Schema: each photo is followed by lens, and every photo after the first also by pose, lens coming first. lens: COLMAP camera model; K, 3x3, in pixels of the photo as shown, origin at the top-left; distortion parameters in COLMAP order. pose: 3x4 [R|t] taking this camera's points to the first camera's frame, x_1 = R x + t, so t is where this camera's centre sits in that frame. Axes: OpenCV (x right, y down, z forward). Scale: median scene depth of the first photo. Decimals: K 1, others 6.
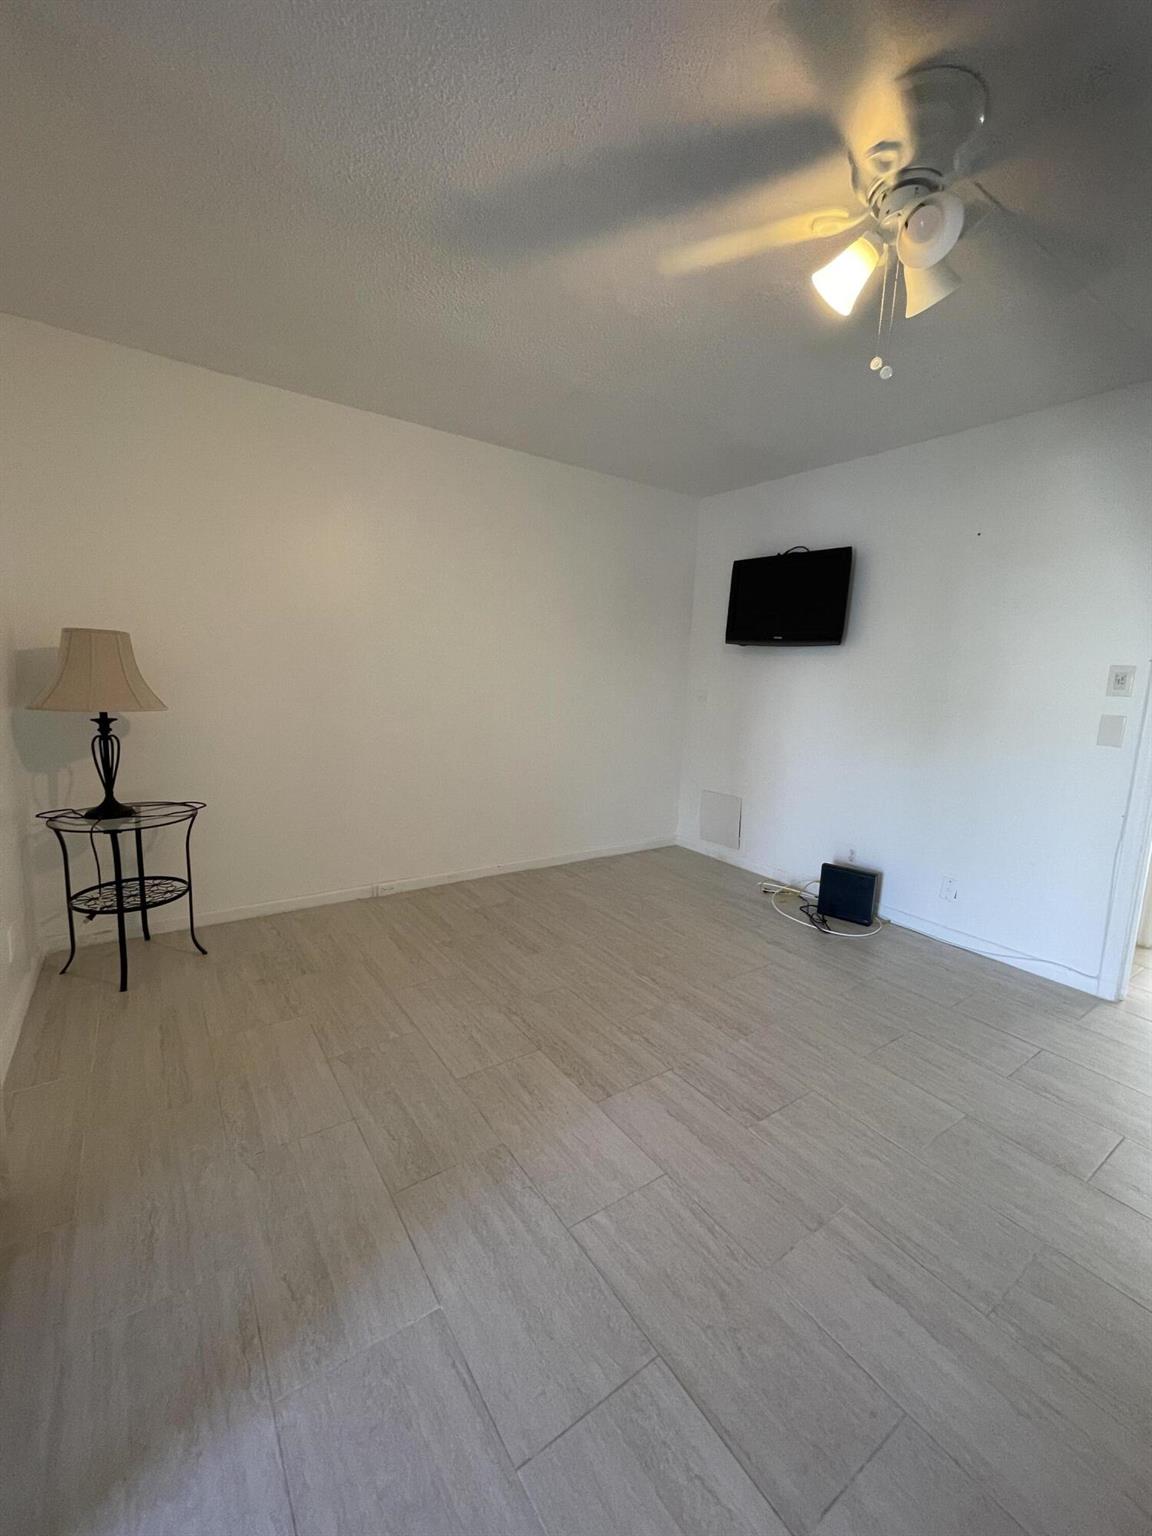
lens RADIAL K [[621.3, 0, 573.7], [0, 621.3, 757.4], [0, 0, 1]] dist [-0.002043, 0.000052]
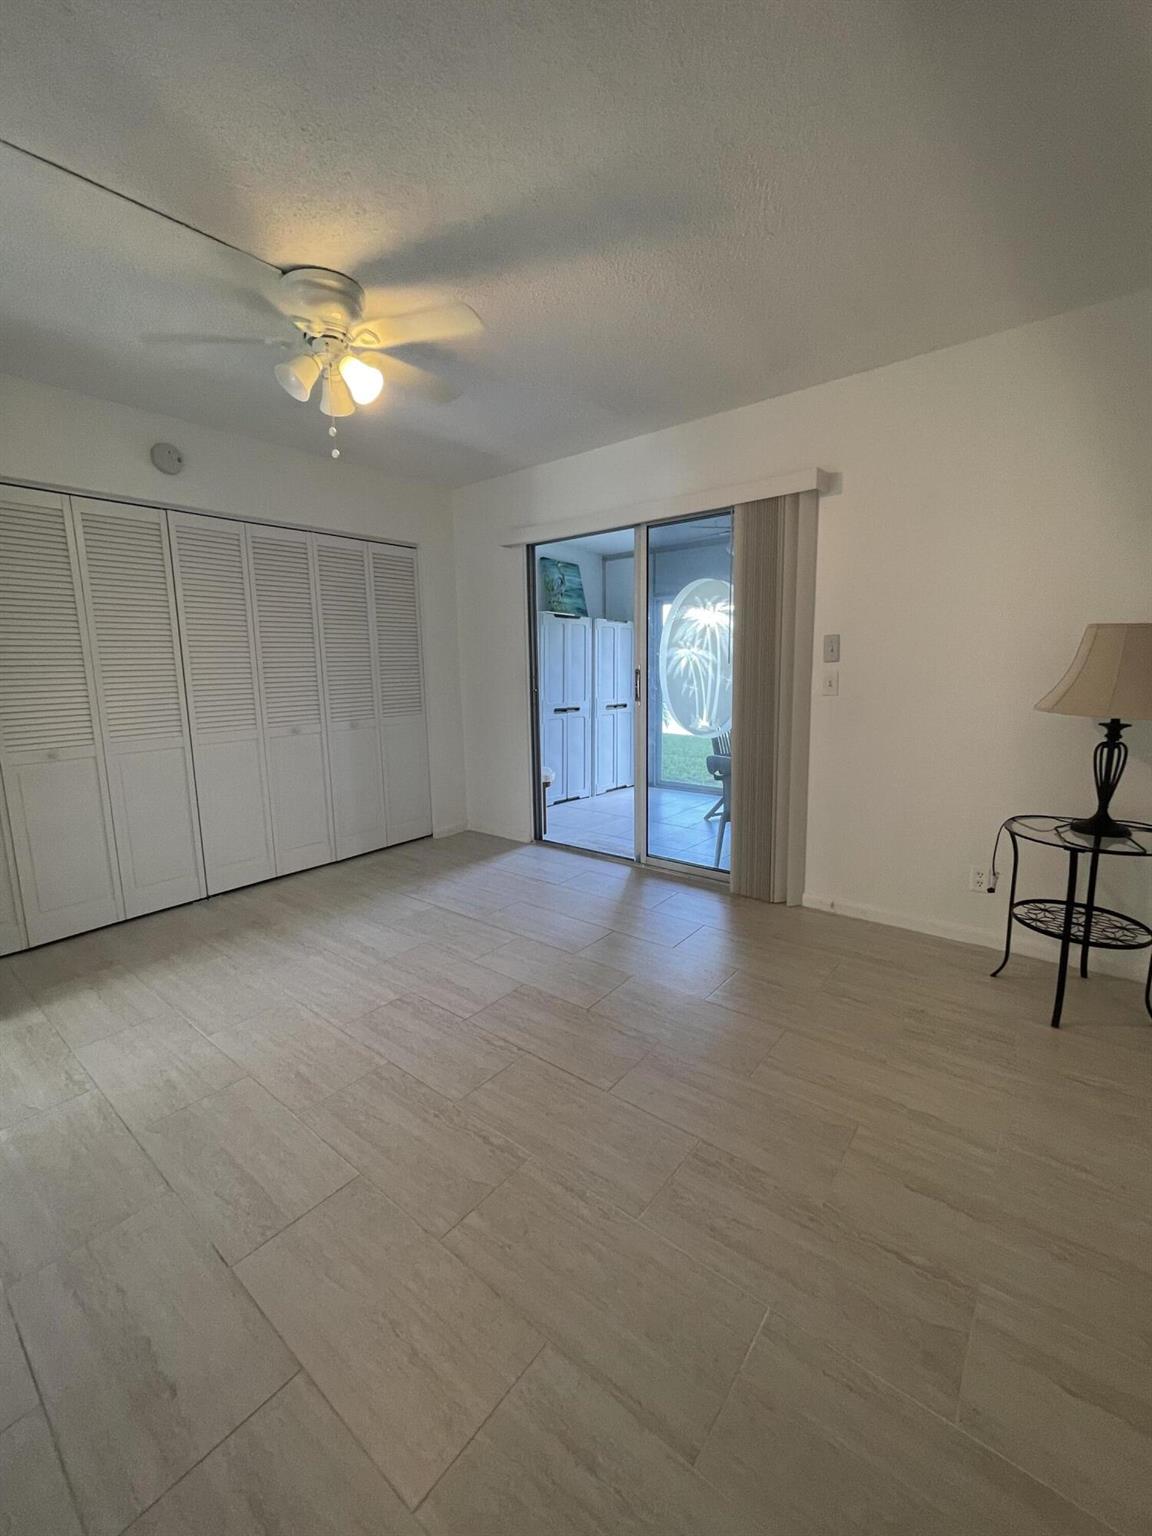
lens RADIAL K [[621.3, 0, 573.7], [0, 621.3, 757.4], [0, 0, 1]] dist [-0.002043, 0.000052]
pose [[-0.957553, 0.016982, -0.287756, 0.234031], [-0.063766, 0.961053, 0.268907, -0.206144], [0.281116, 0.275842, -0.919176, 1.612676]]
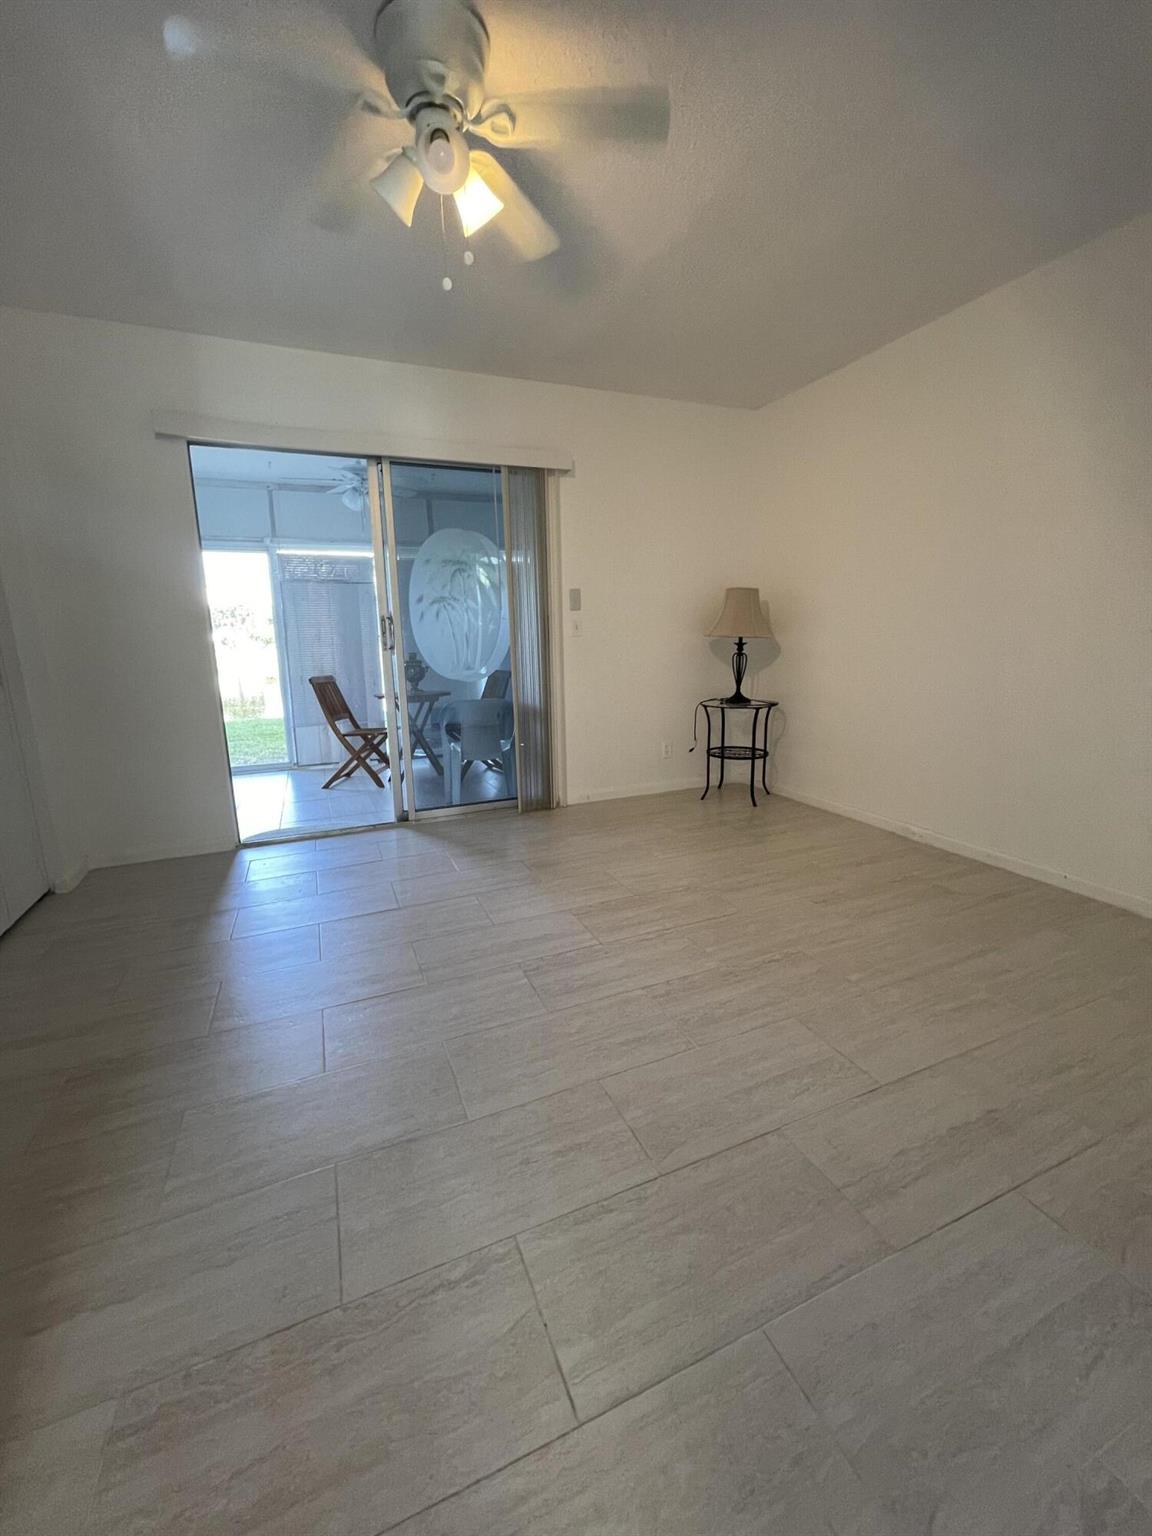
lens RADIAL K [[619.1, 0, 573.9], [0, 619.1, 759.2], [0, 0, 1]] dist [0.000186, 0.000012]
pose [[-0.206288, 0.158917, -0.965500, 0.980547], [-0.124506, 0.974440, 0.186991, -0.013561], [0.970538, 0.158785, -0.181229, 0.918389]]
